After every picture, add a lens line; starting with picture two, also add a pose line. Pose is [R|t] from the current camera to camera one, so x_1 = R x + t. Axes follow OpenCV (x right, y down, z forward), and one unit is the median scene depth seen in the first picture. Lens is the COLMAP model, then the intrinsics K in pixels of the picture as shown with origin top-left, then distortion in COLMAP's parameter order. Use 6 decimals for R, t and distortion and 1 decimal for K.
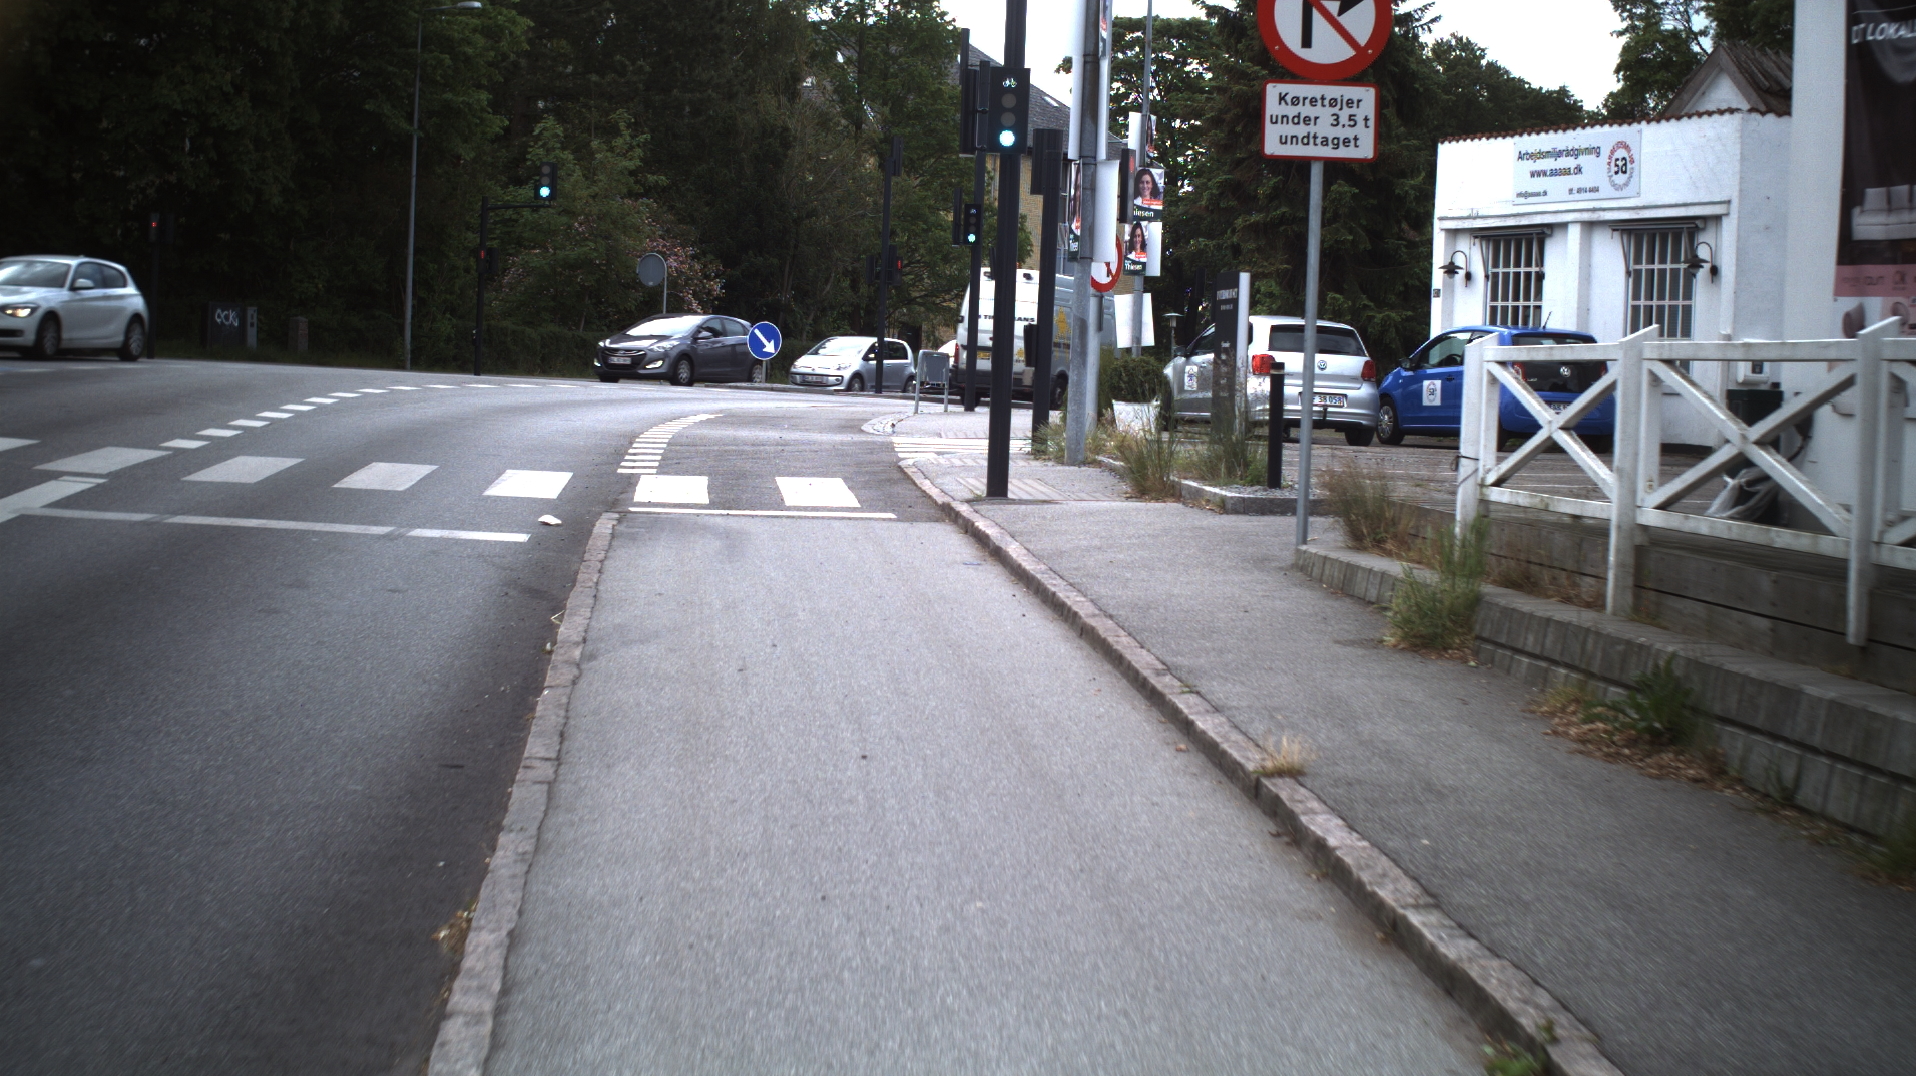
lens RADIAL K [[3336.4, 0, 958.0], [0, 3336.4, 538.0], [0, 0, 1]] dist [-0.279739, 0.338001]
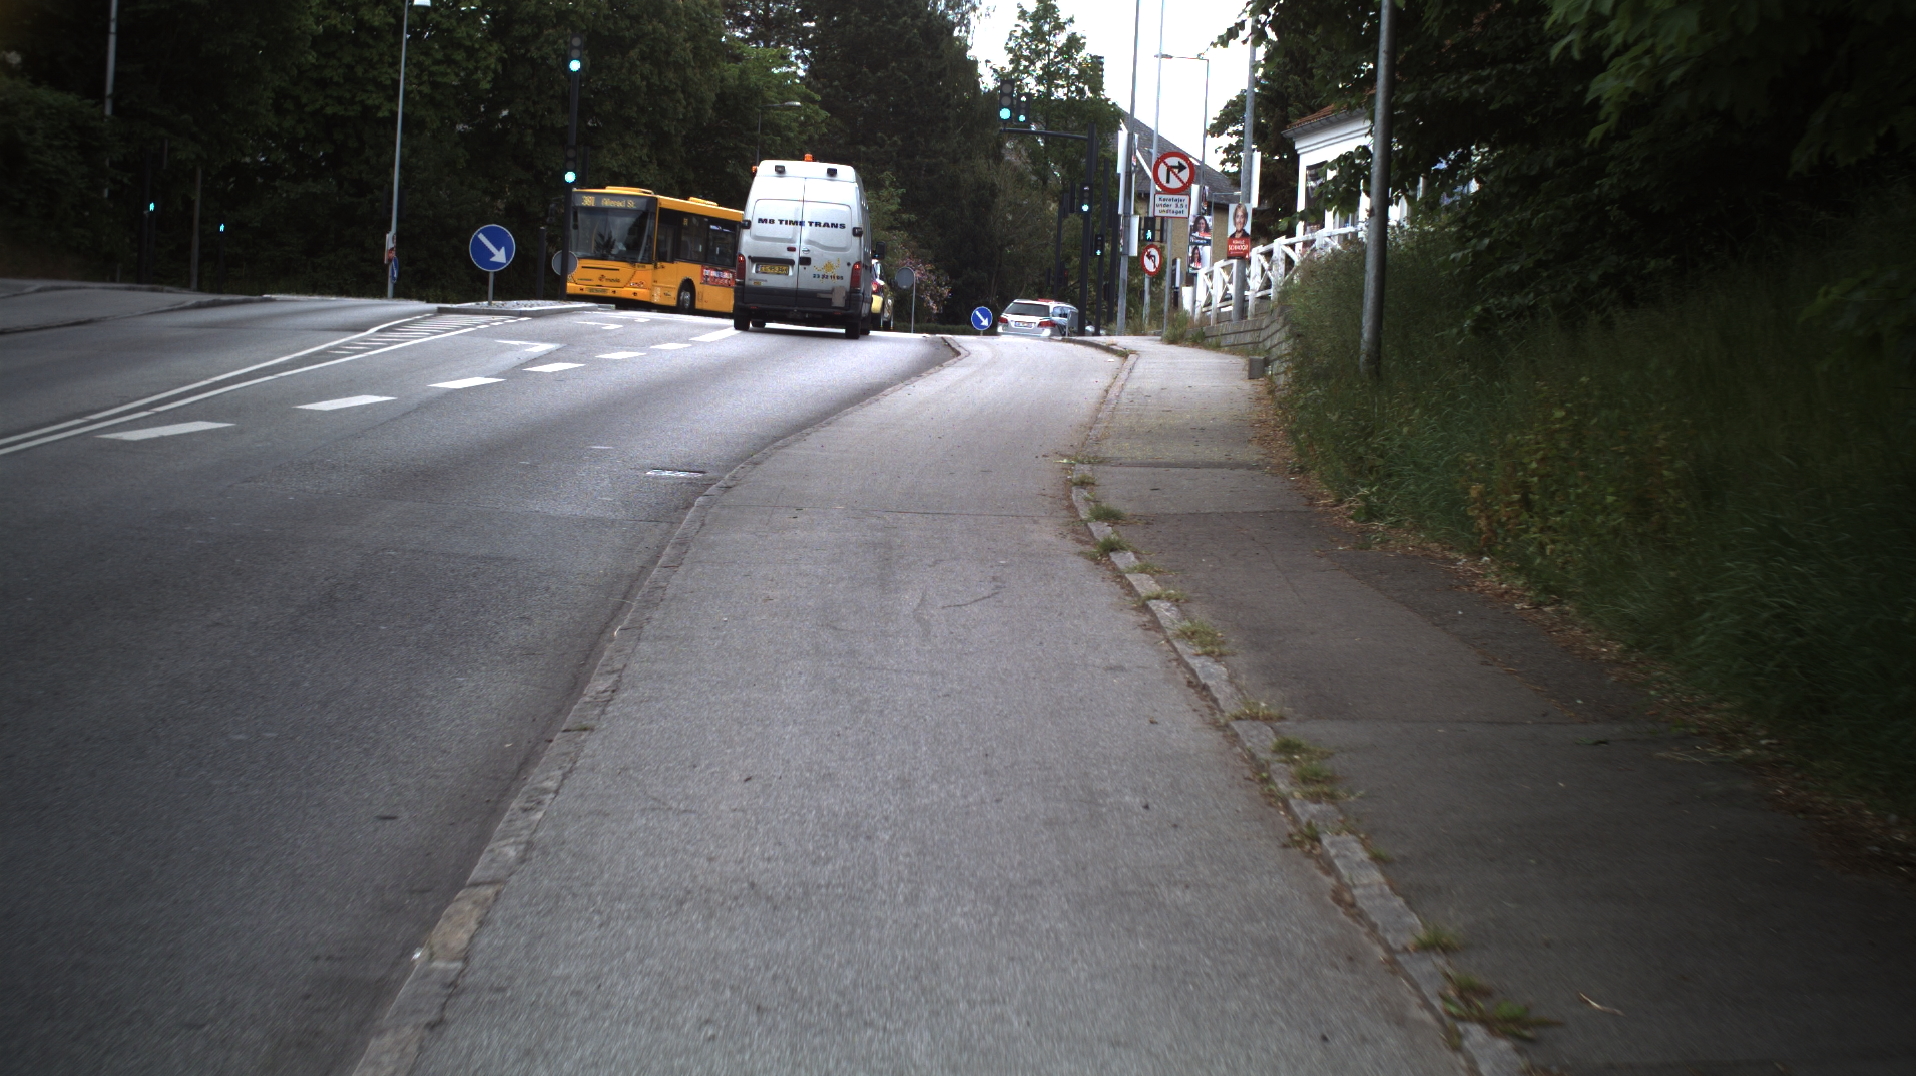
lens RADIAL K [[3336.4, 0, 958.0], [0, 3336.4, 538.0], [0, 0, 1]] dist [-0.279739, 0.338001]
pose [[0.998257, 0.013877, -0.057364, 0.023911], [-0.014521, 0.999836, -0.010829, 0.062780], [0.057205, 0.011643, 0.998295, -0.595829]]
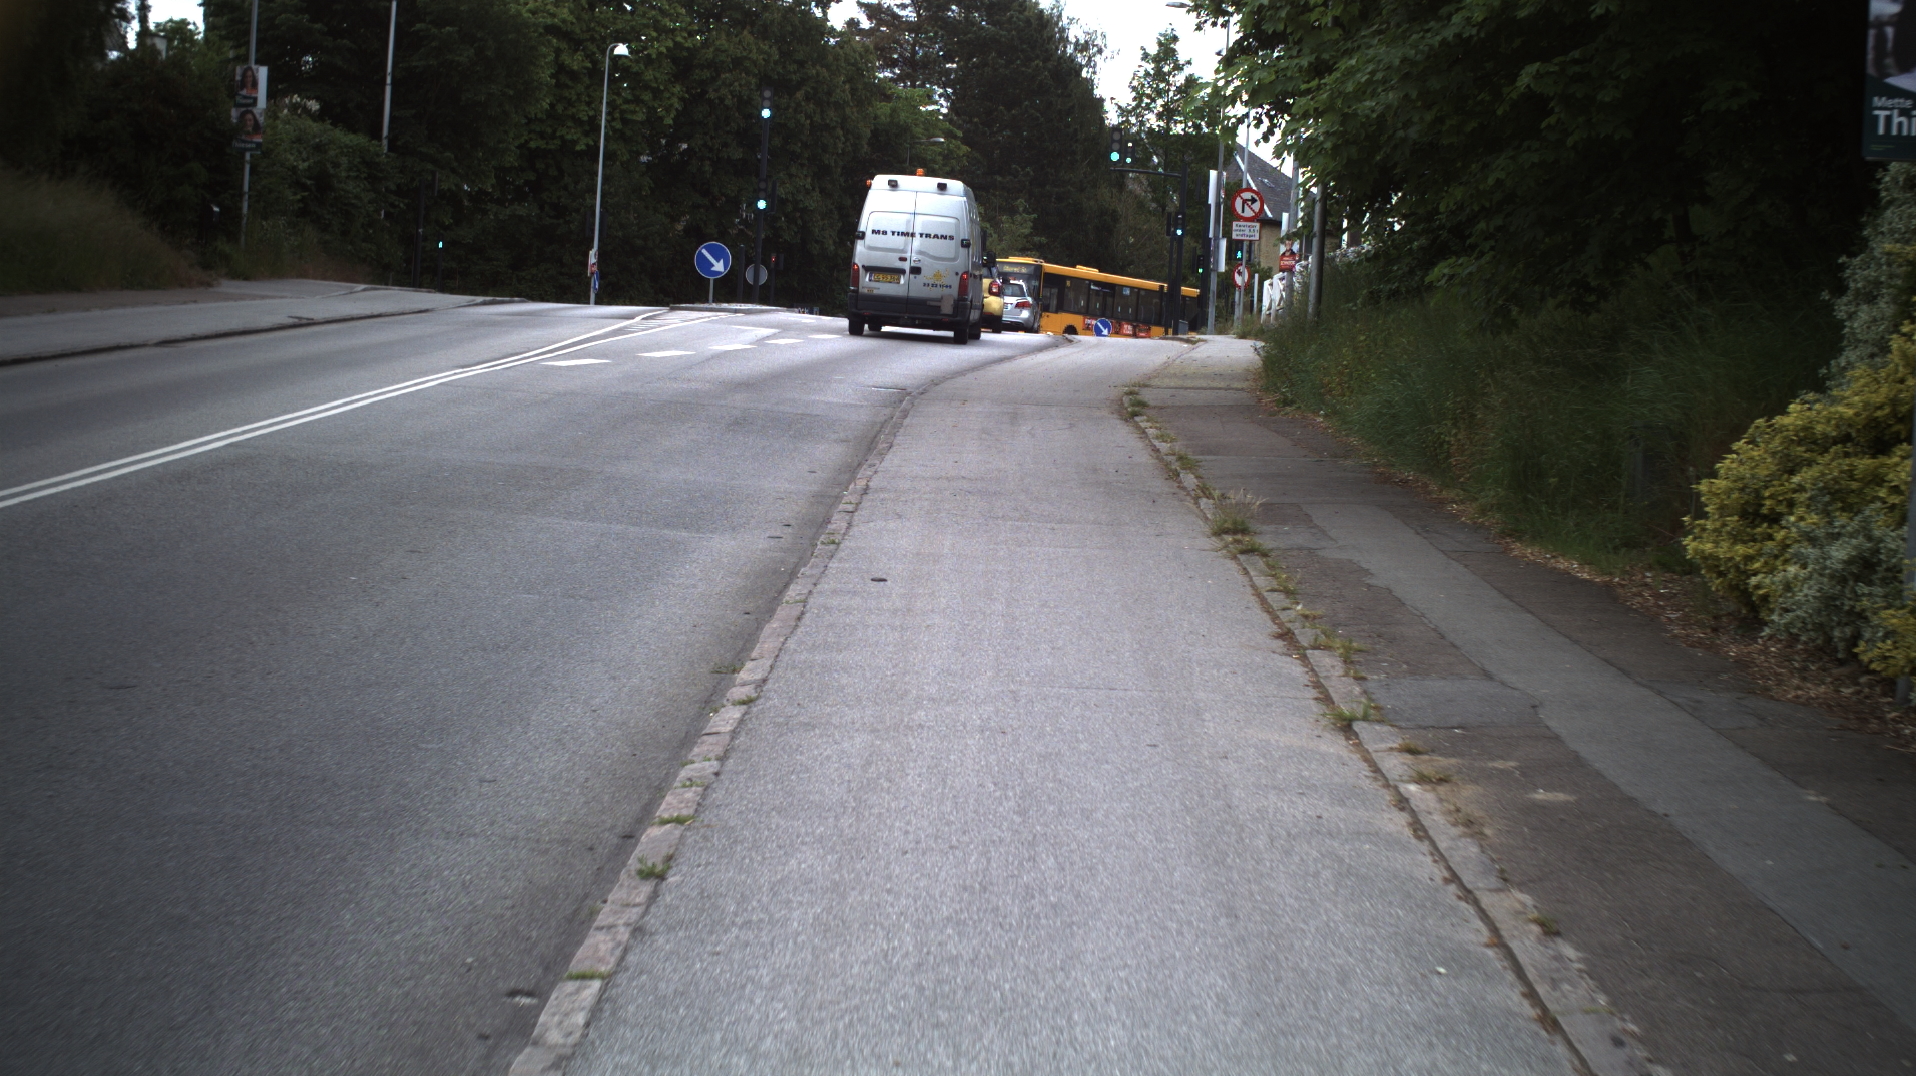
lens RADIAL K [[4325.0, 0, 958.0], [0, 4325.0, 538.0], [0, 0, 1]] dist [-0.390402, 0.140111]
pose [[0.995225, 0.018610, -0.095820, 0.090772], [-0.022354, 0.999022, -0.038152, 0.145163], [0.095016, 0.040111, 0.994667, -1.343080]]
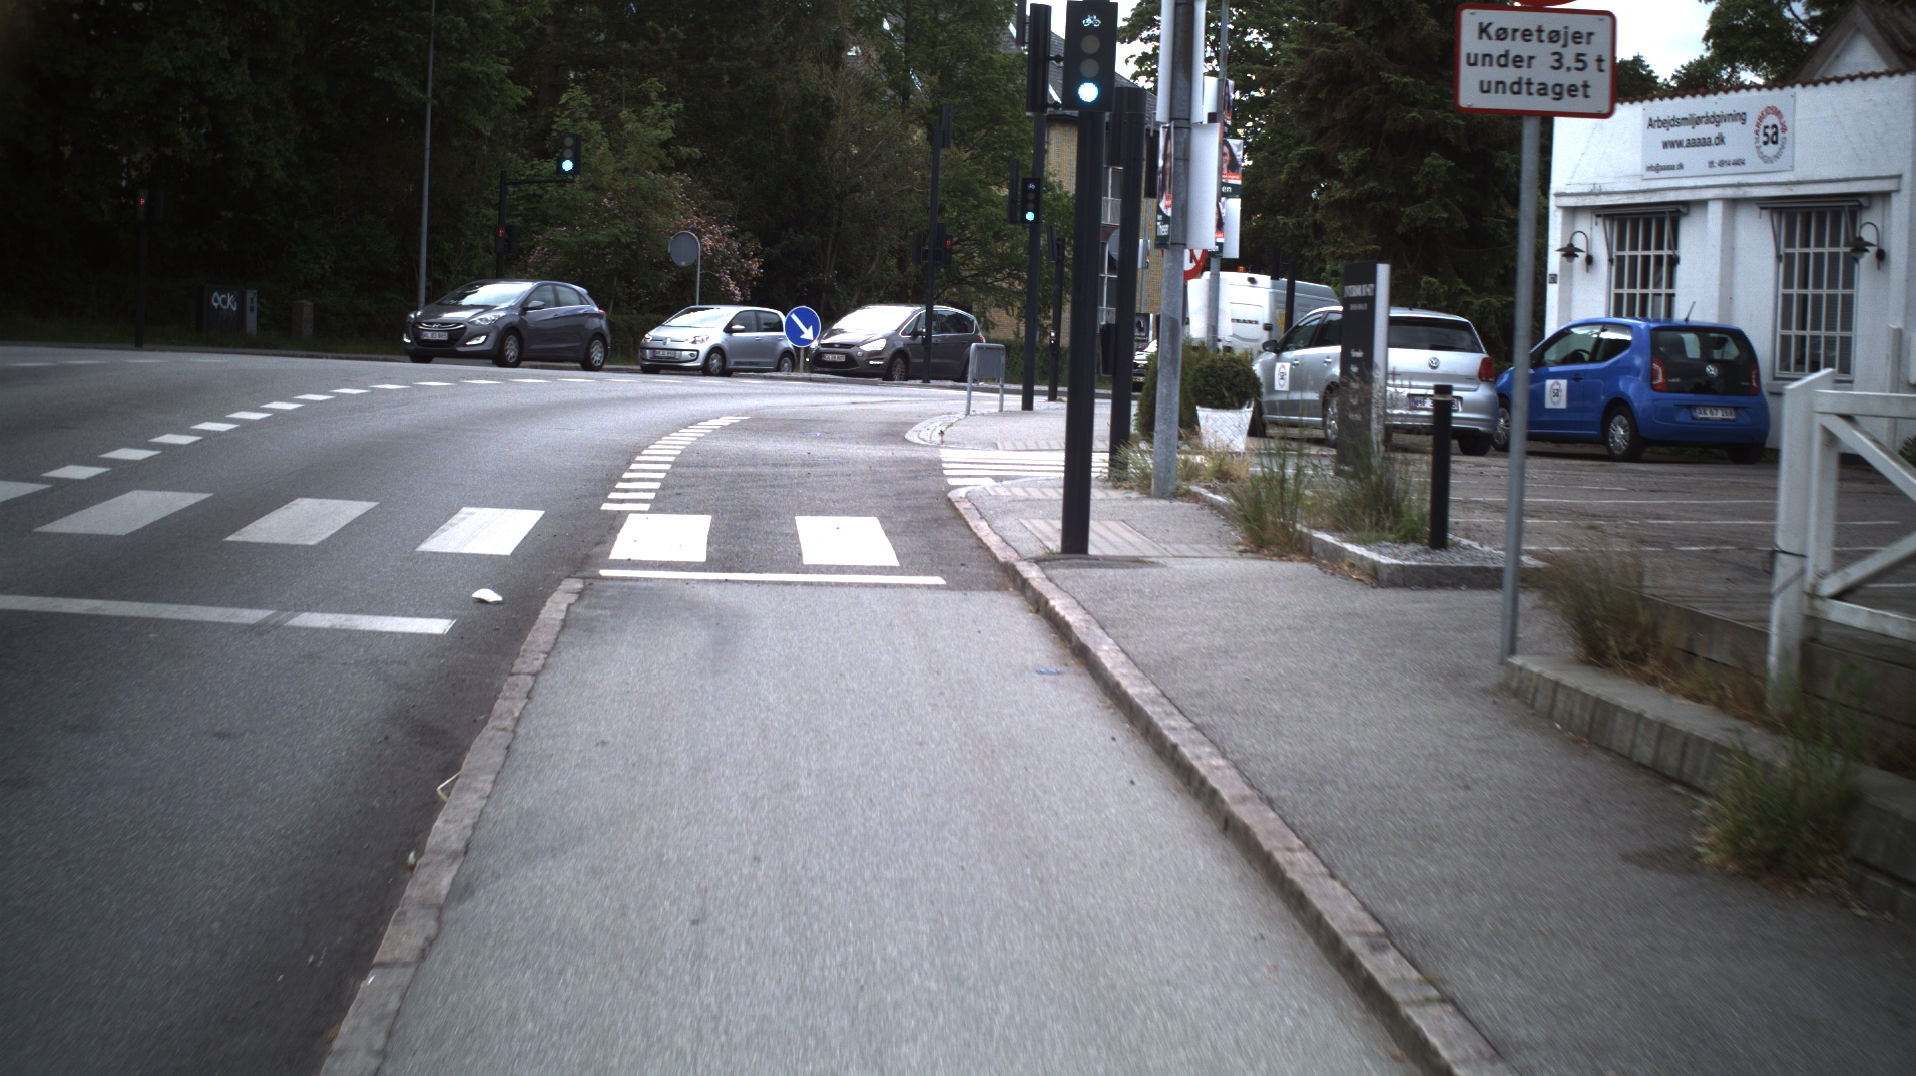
lens RADIAL K [[3336.4, 0, 958.0], [0, 3336.4, 538.0], [0, 0, 1]] dist [-0.279739, 0.338001]
pose [[0.999891, 0.000479, -0.014733, -0.001380], [-0.000368, 0.999971, 0.007576, -0.007427], [0.014736, -0.007569, 0.999863, 0.075025]]
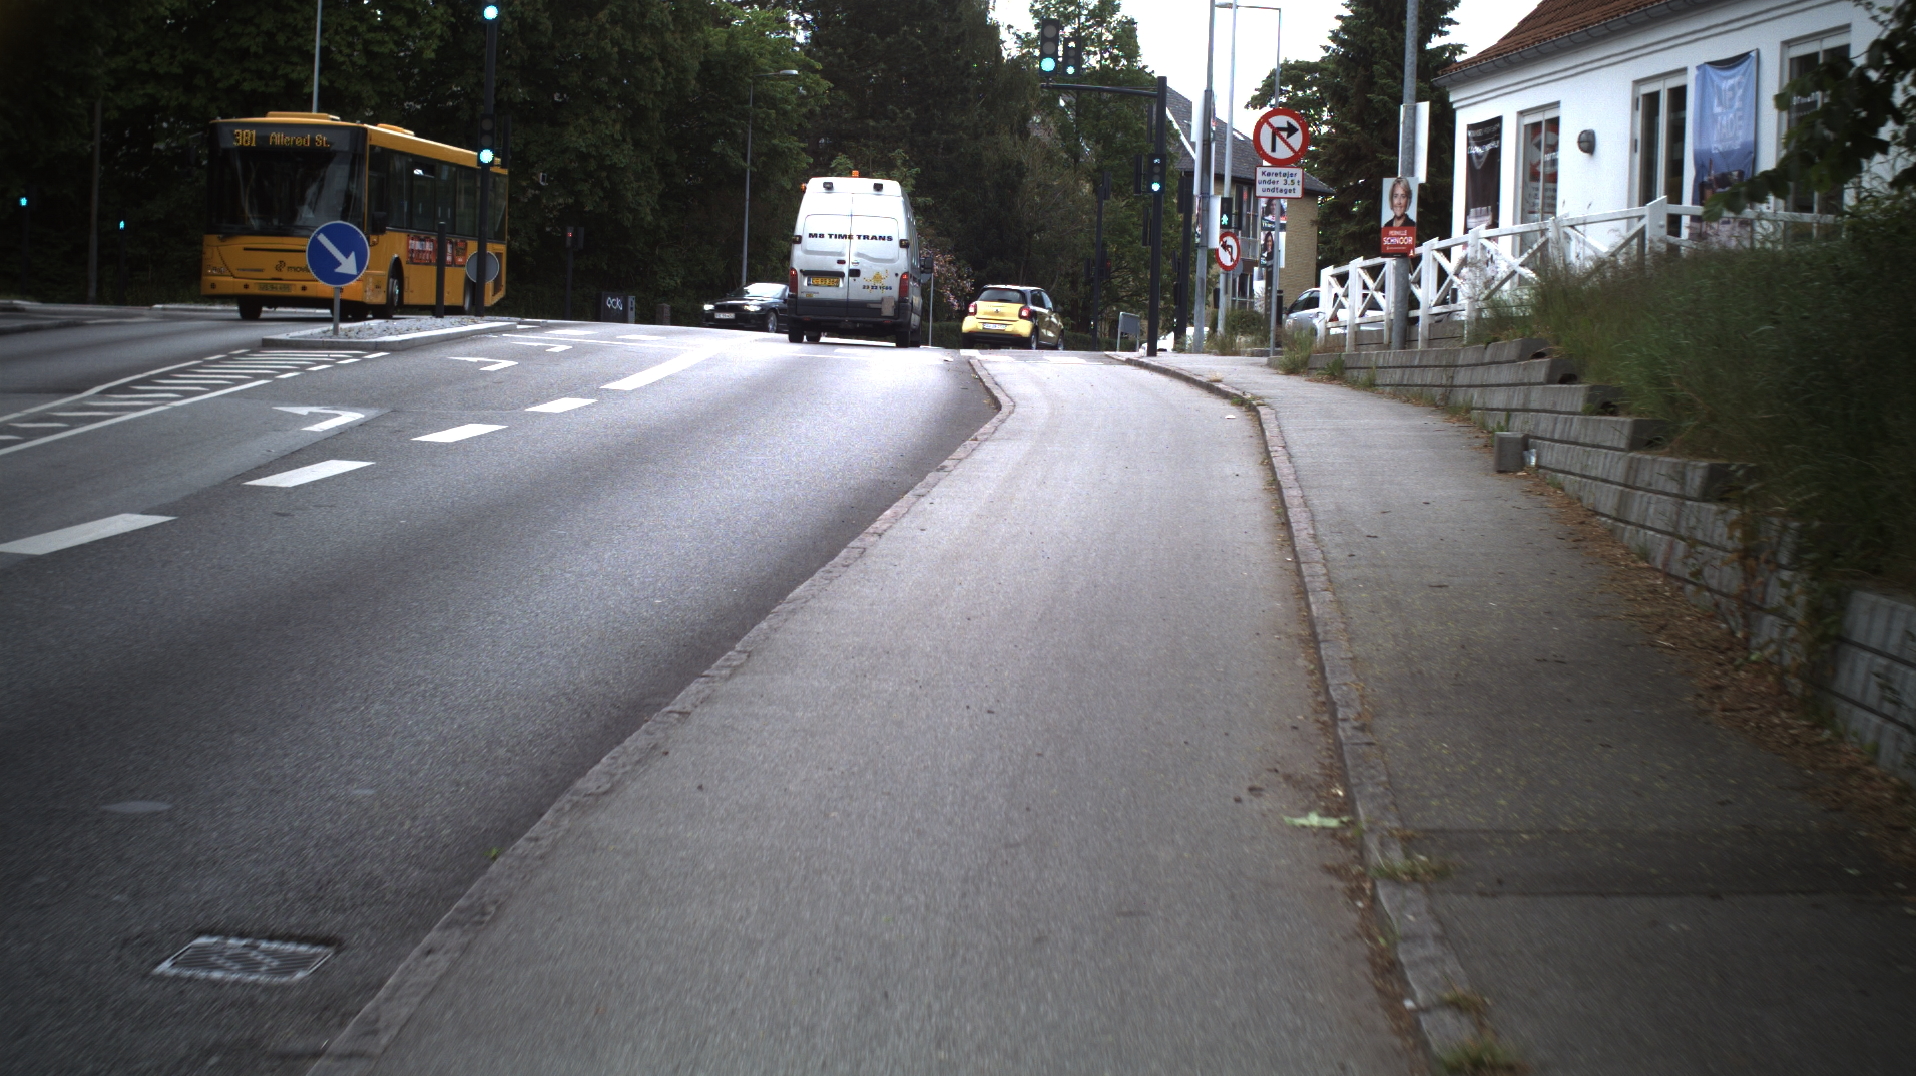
lens RADIAL K [[3336.4, 0, 958.0], [0, 3336.4, 538.0], [0, 0, 1]] dist [-0.279739, 0.338001]
pose [[0.997962, 0.001670, -0.063784, 0.008110], [-0.002036, 0.999982, -0.005676, 0.038537], [0.063773, 0.005795, 0.997948, -0.372609]]
